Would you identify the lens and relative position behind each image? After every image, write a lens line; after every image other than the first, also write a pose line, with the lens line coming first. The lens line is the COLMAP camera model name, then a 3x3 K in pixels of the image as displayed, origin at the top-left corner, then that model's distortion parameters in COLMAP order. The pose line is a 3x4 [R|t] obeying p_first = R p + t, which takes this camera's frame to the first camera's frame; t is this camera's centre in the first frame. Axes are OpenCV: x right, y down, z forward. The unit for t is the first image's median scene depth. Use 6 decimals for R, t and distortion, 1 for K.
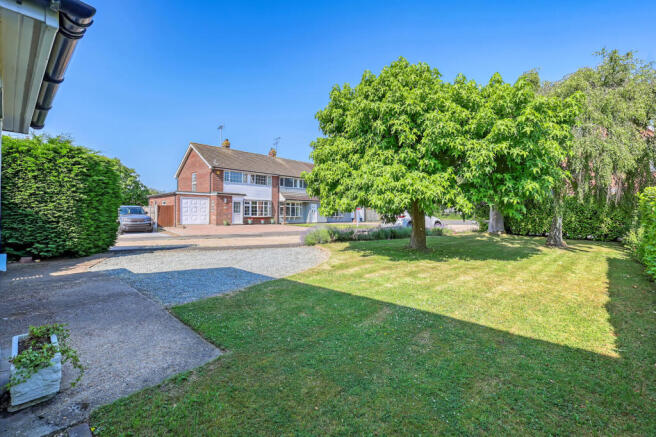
lens RADIAL K [[294.8, 0, 328.9], [0, 294.8, 215.1], [0, 0, 1]] dist [0.000737, -0.000017]
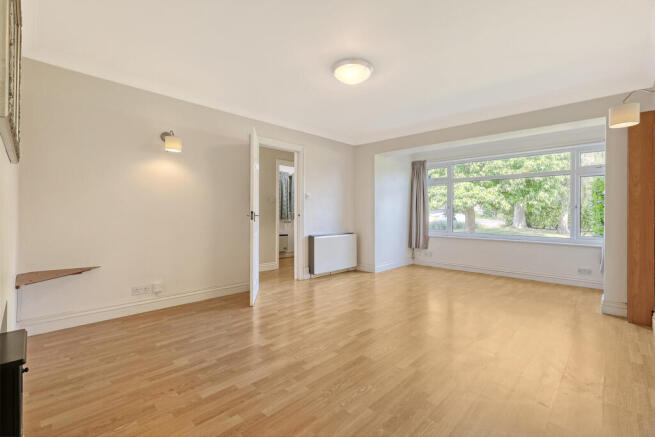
lens RADIAL K [[294.3, 0, 328.4], [0, 294.3, 215.1], [0, 0, 1]] dist [0.000737, -0.000017]
pose [[0.999038, 0.008130, -0.043101, -0.551462], [-0.008177, 0.999966, -0.000903, 0.036928], [0.043092, 0.001254, 0.999070, -0.847046]]
